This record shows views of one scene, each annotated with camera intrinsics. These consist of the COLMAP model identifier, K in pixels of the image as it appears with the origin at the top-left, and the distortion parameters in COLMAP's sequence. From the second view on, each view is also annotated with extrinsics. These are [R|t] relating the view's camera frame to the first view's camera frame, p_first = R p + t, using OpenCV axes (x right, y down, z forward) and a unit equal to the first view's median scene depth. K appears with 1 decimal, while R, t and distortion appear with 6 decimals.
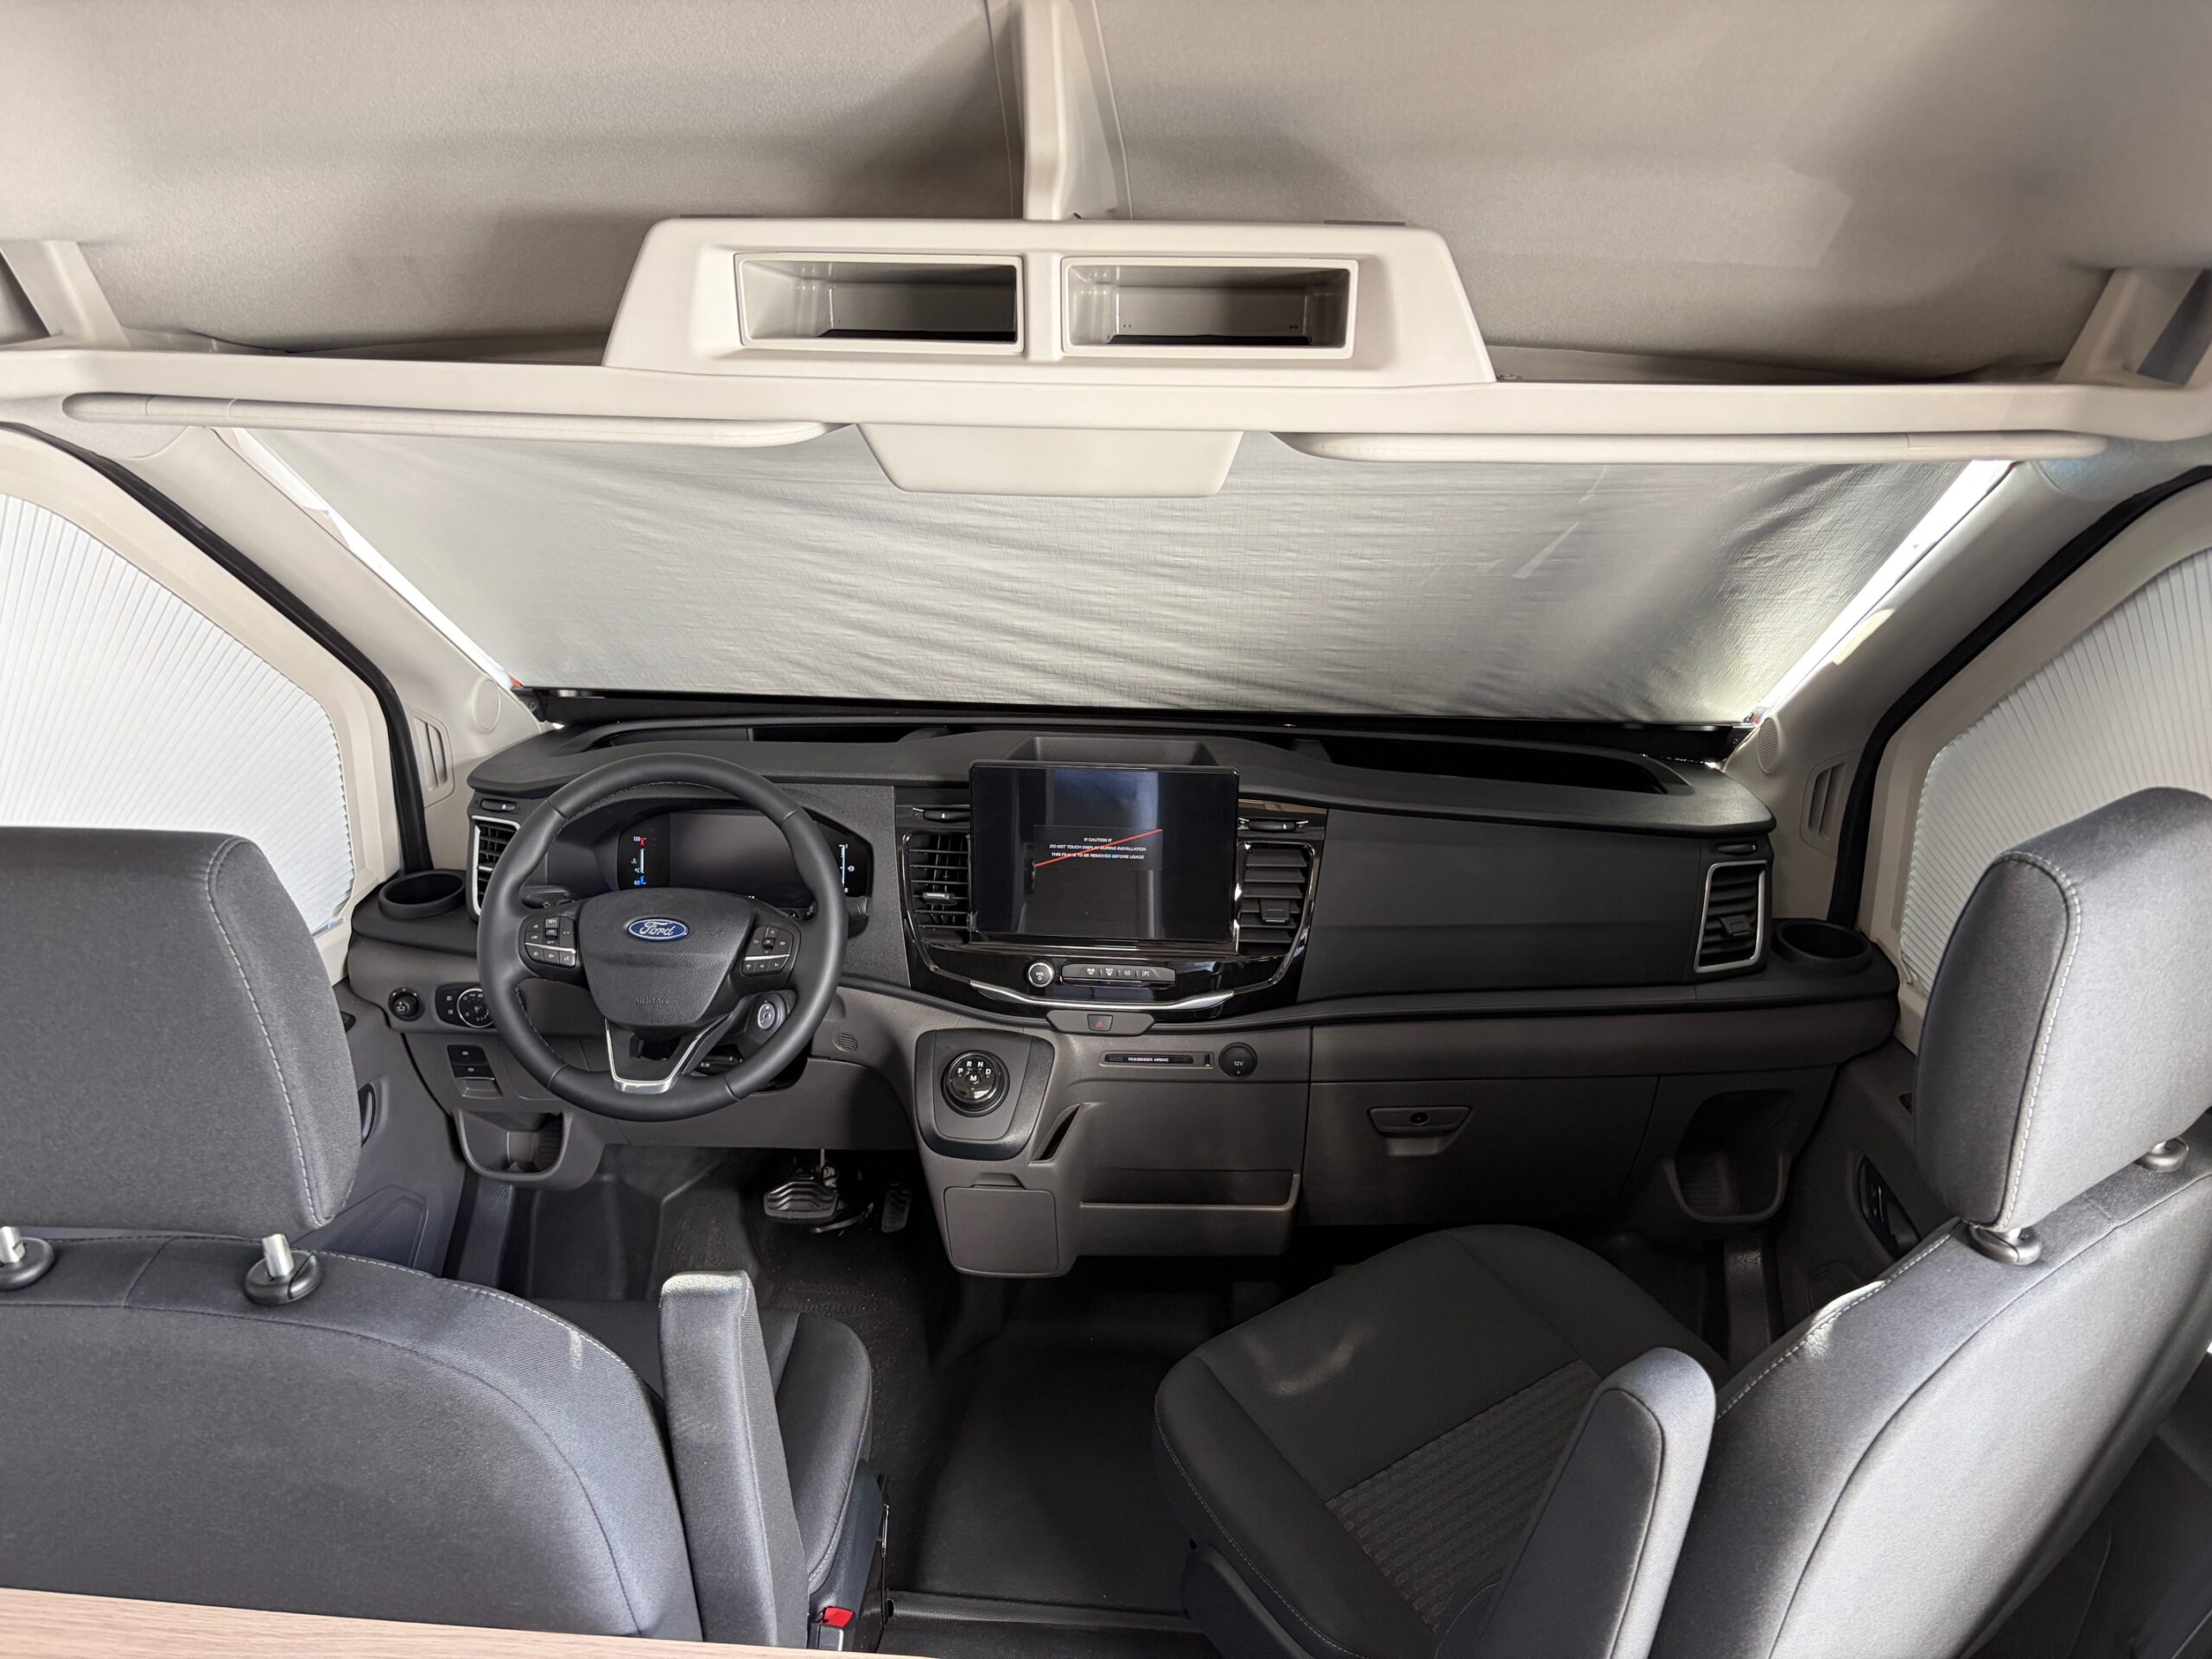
lens RADIAL K [[1682.3, 0, 1101.4], [0, 1682.3, 829.5], [0, 0, 1]] dist [0.043206, -0.043497]
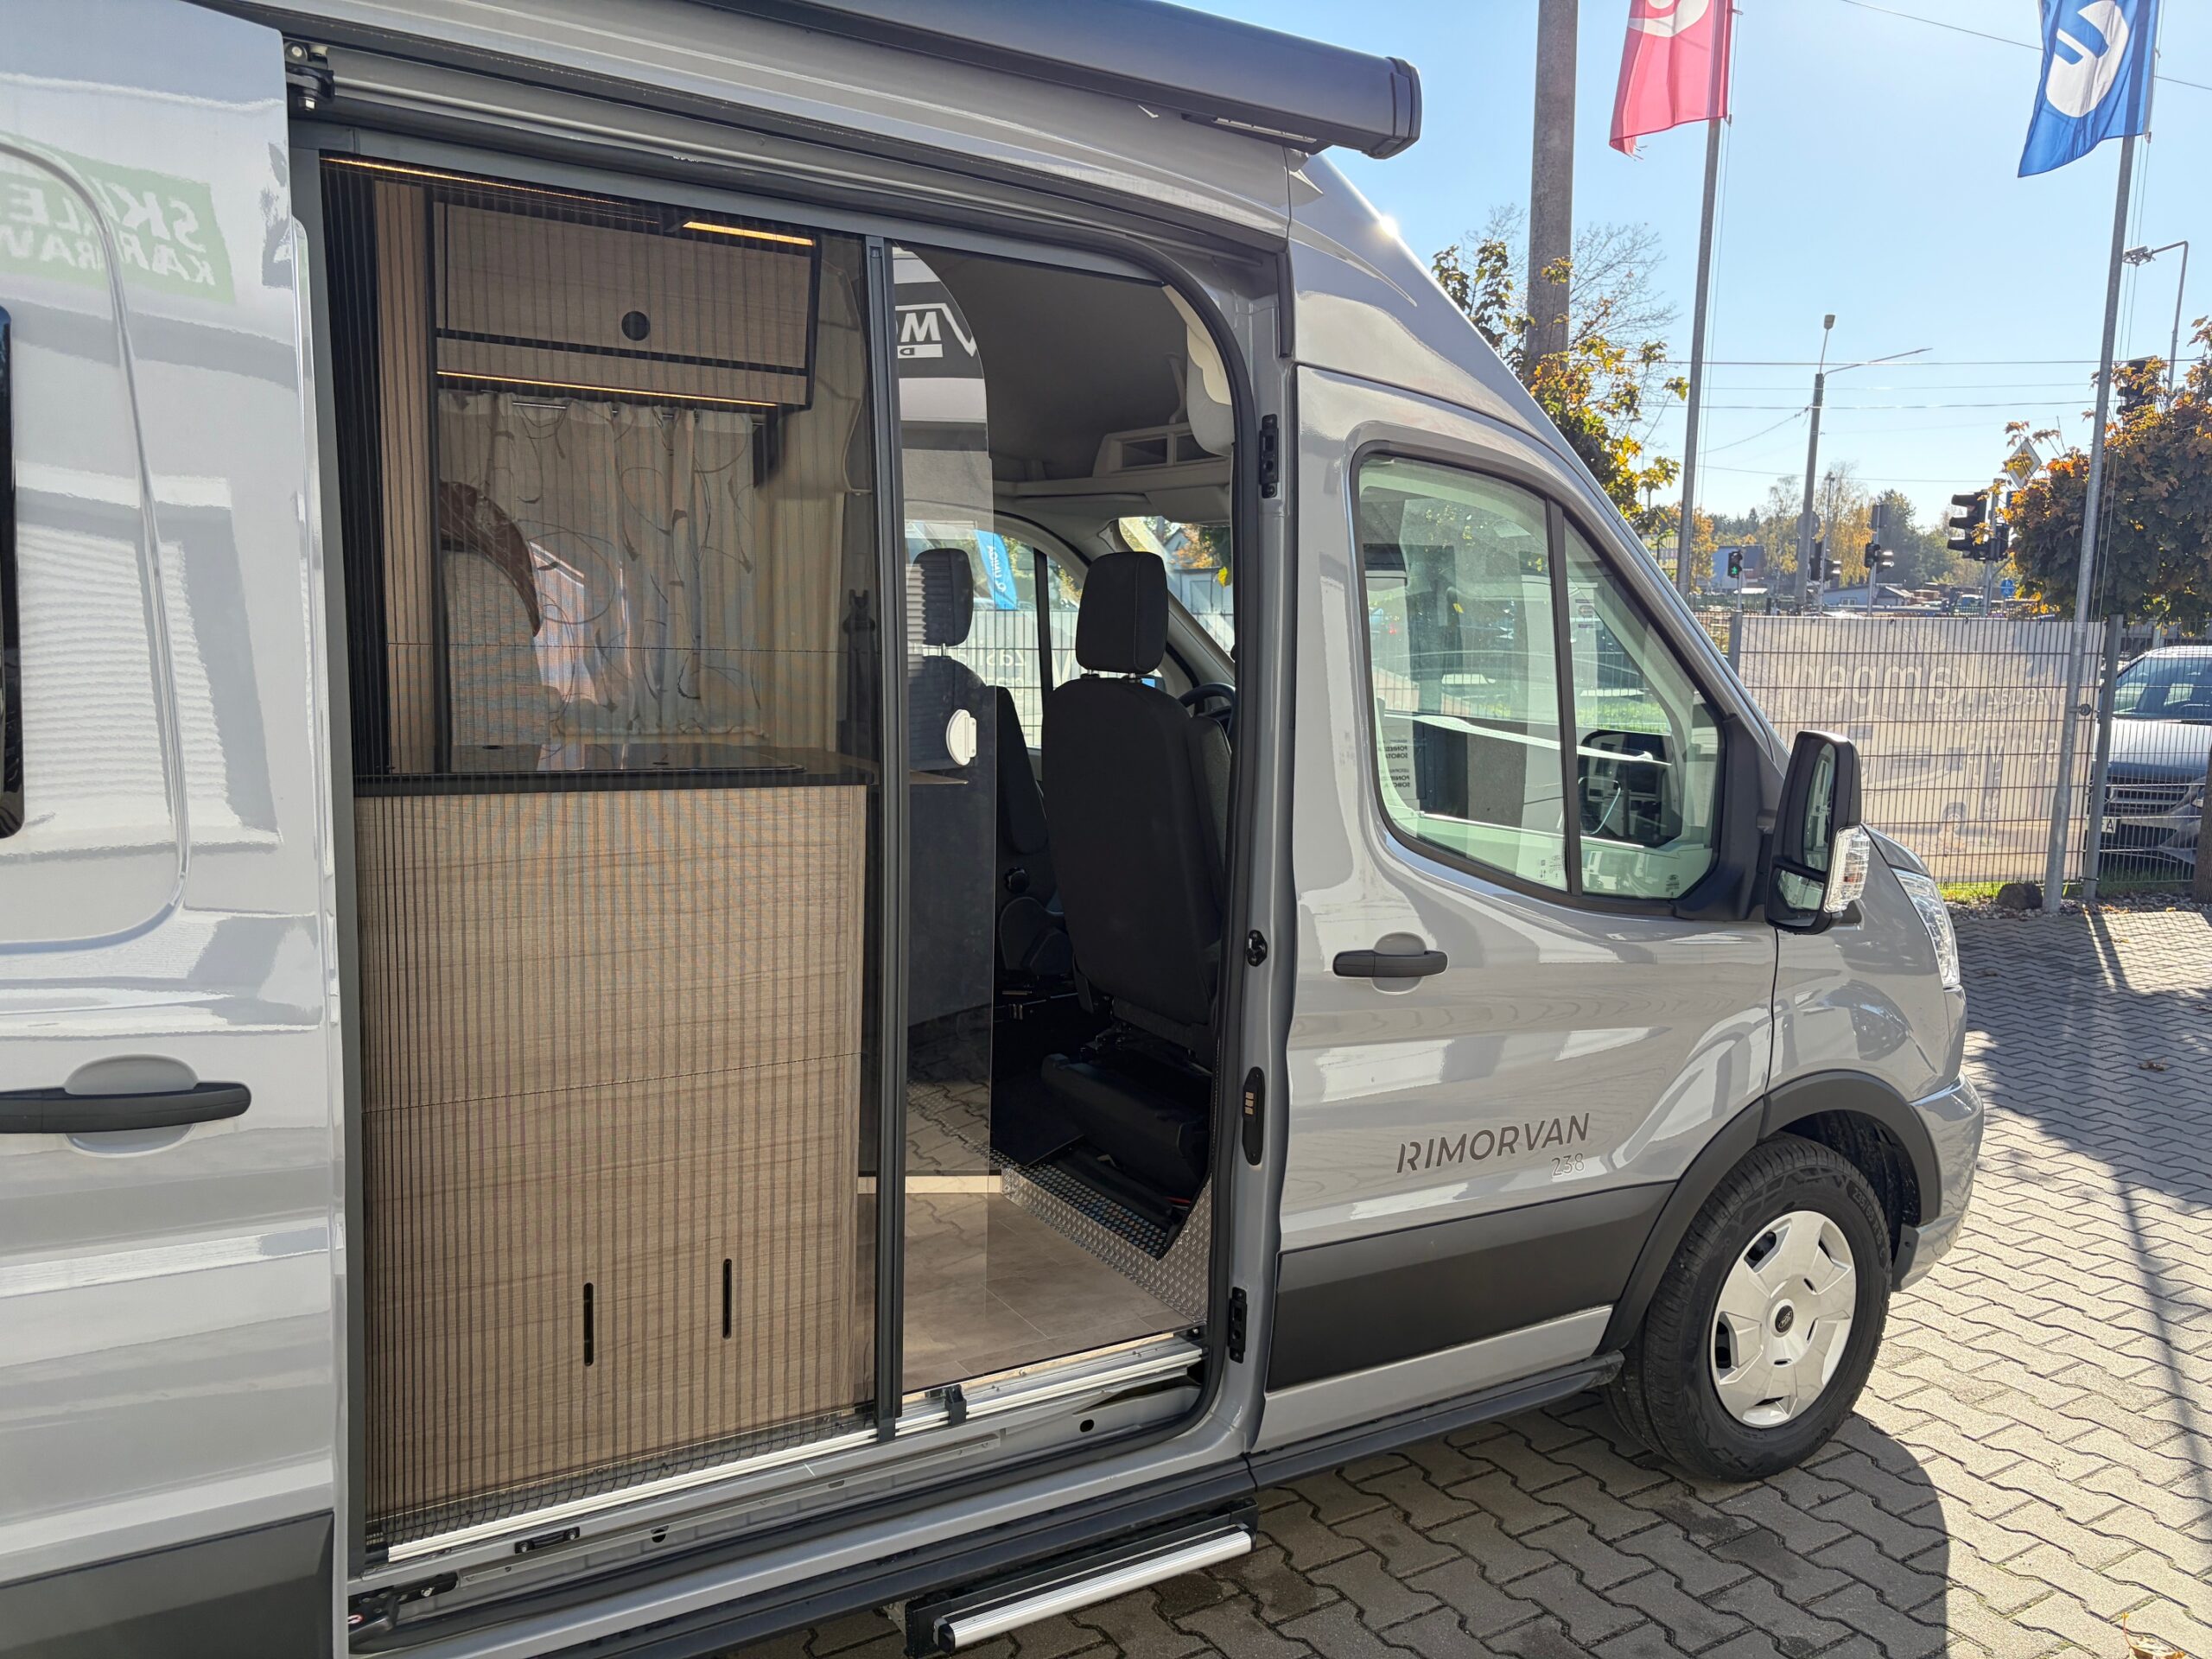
lens RADIAL K [[1682.3, 0, 1107.4], [0, 1682.3, 823.1], [0, 0, 1]] dist [0.043206, -0.043497]
pose [[0.577499, 0.114716, -0.808292, 2.535688], [-0.354681, 0.927014, -0.121843, 0.769661], [0.735321, 0.357050, 0.576037, -0.676951]]
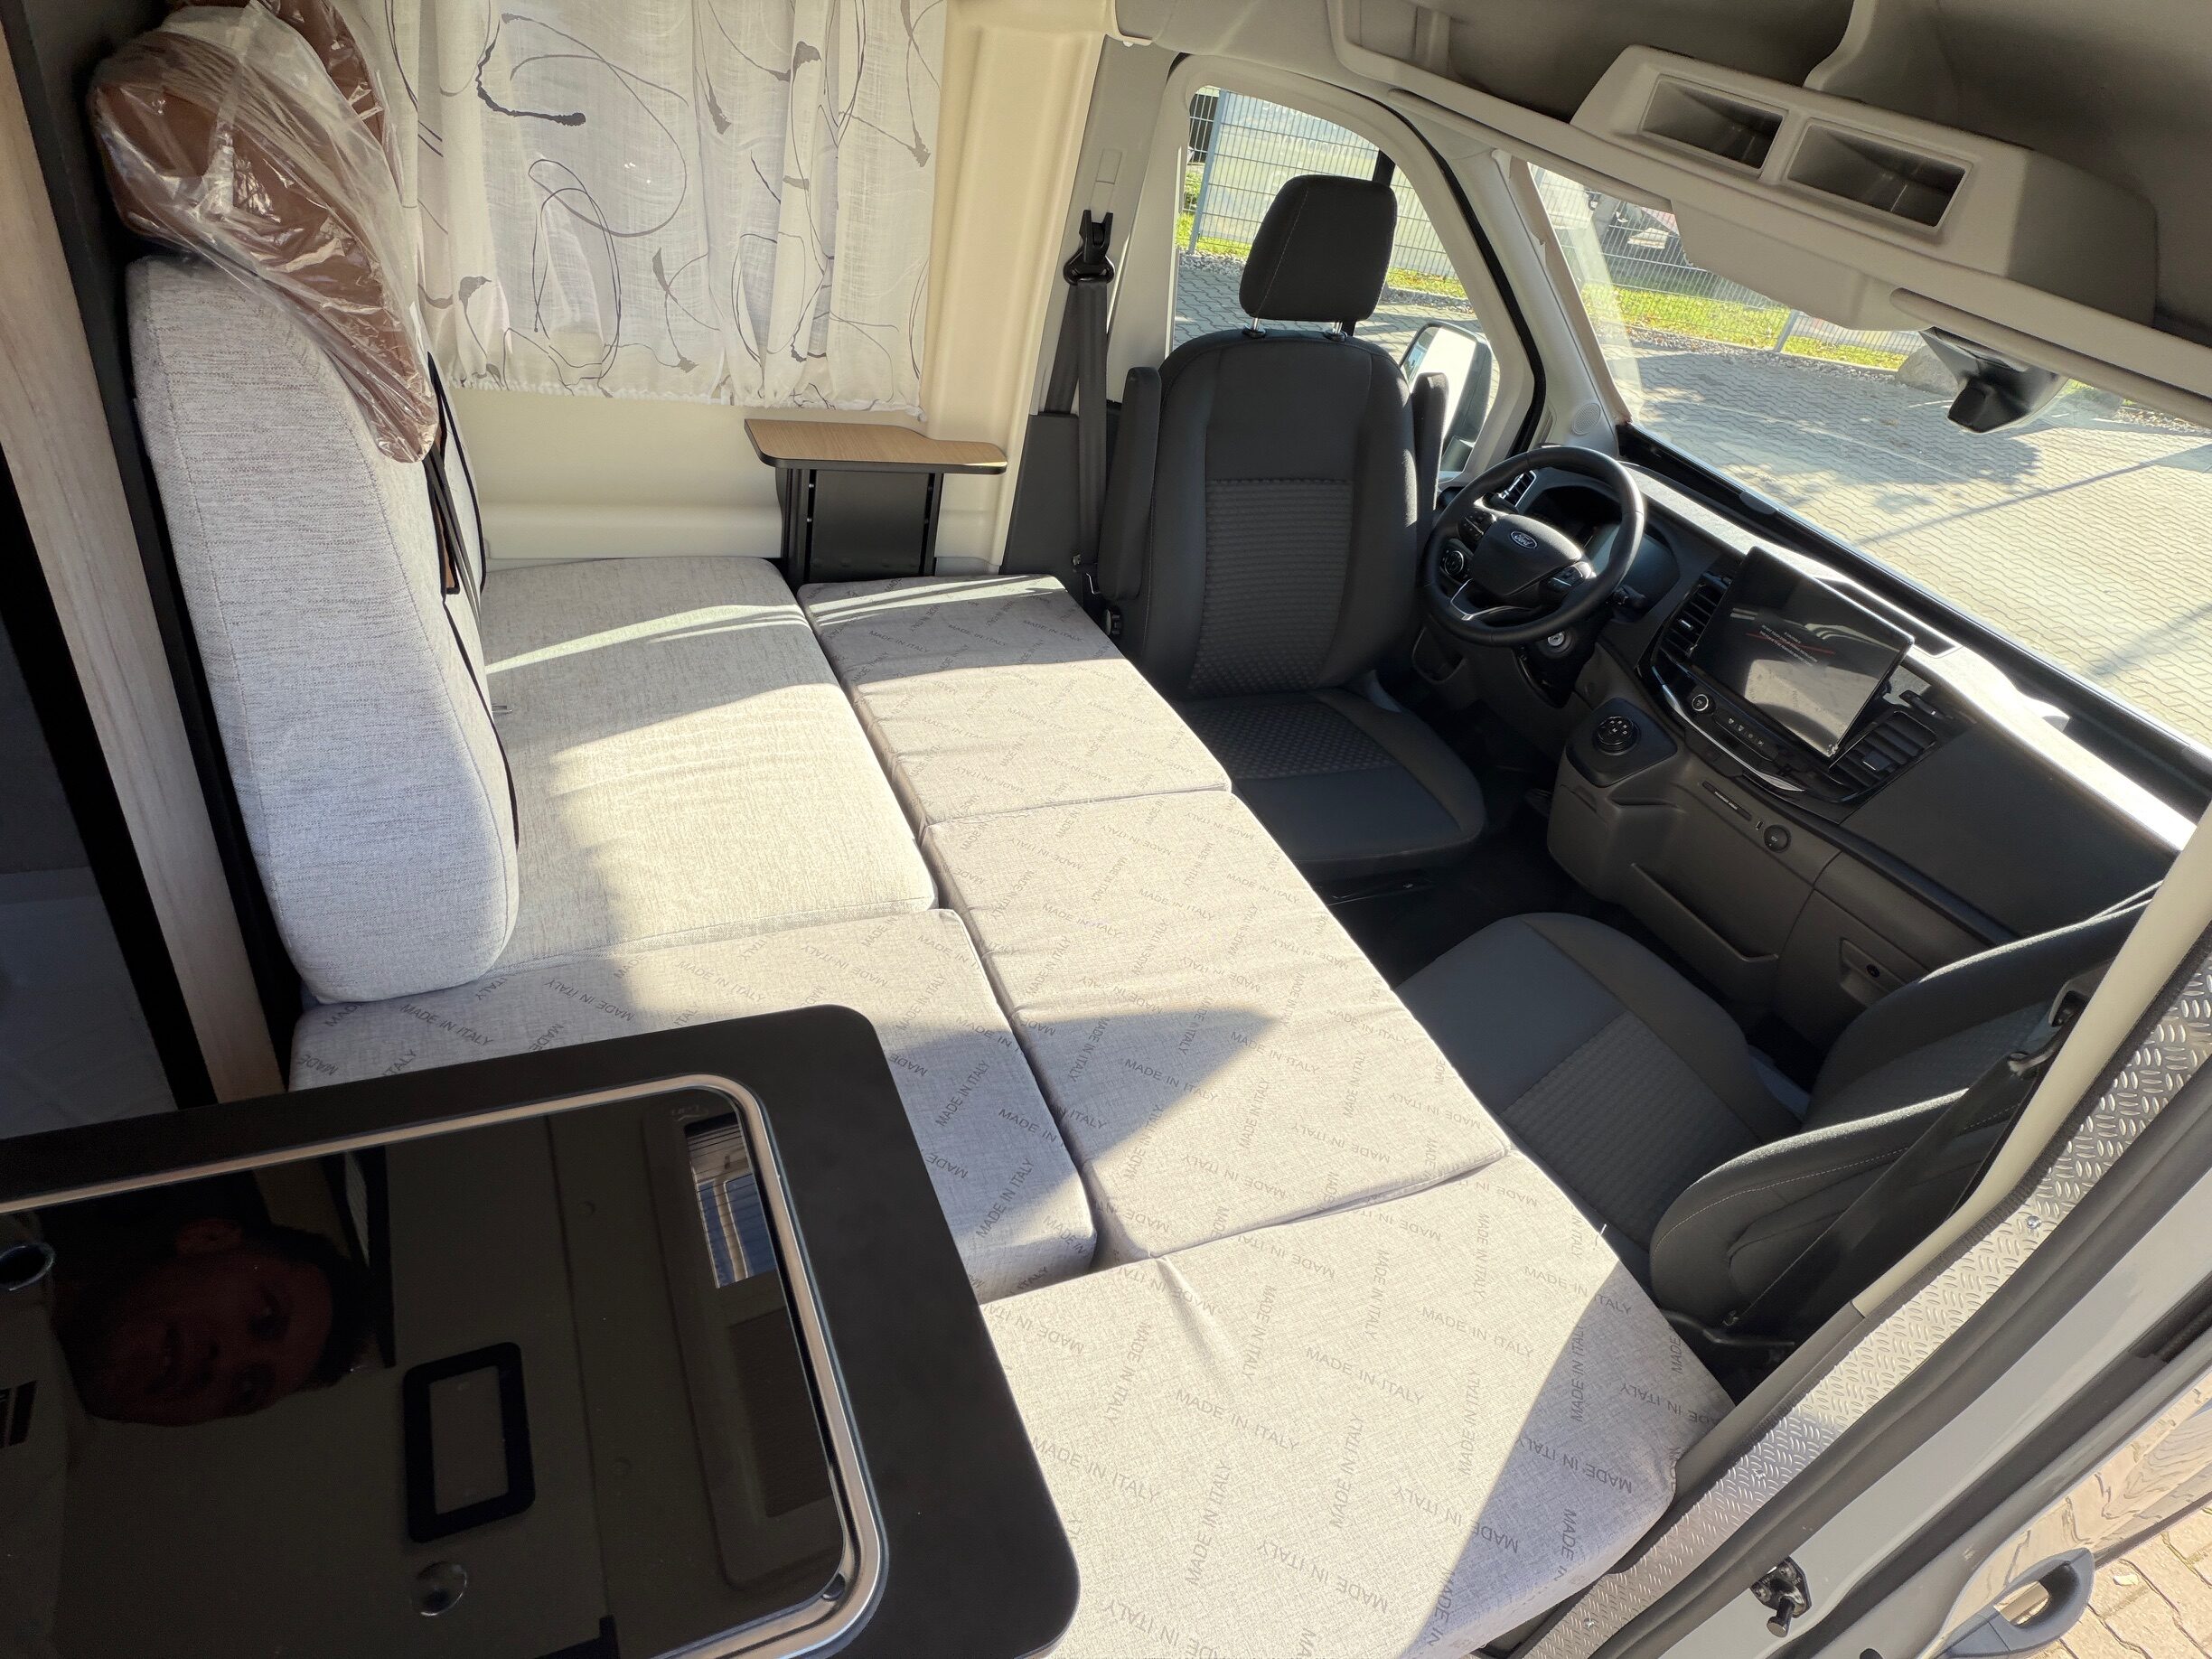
lens RADIAL K [[1252.0, 0, 1108.4], [0, 1252.0, 830.6], [0, 0, 1]] dist [0.002242, 0.005051]
pose [[0.464768, 0.599541, -0.651569, 0.804228], [-0.523287, 0.779600, 0.344085, 0.108842], [0.714256, 0.181037, 0.676065, -0.119291]]
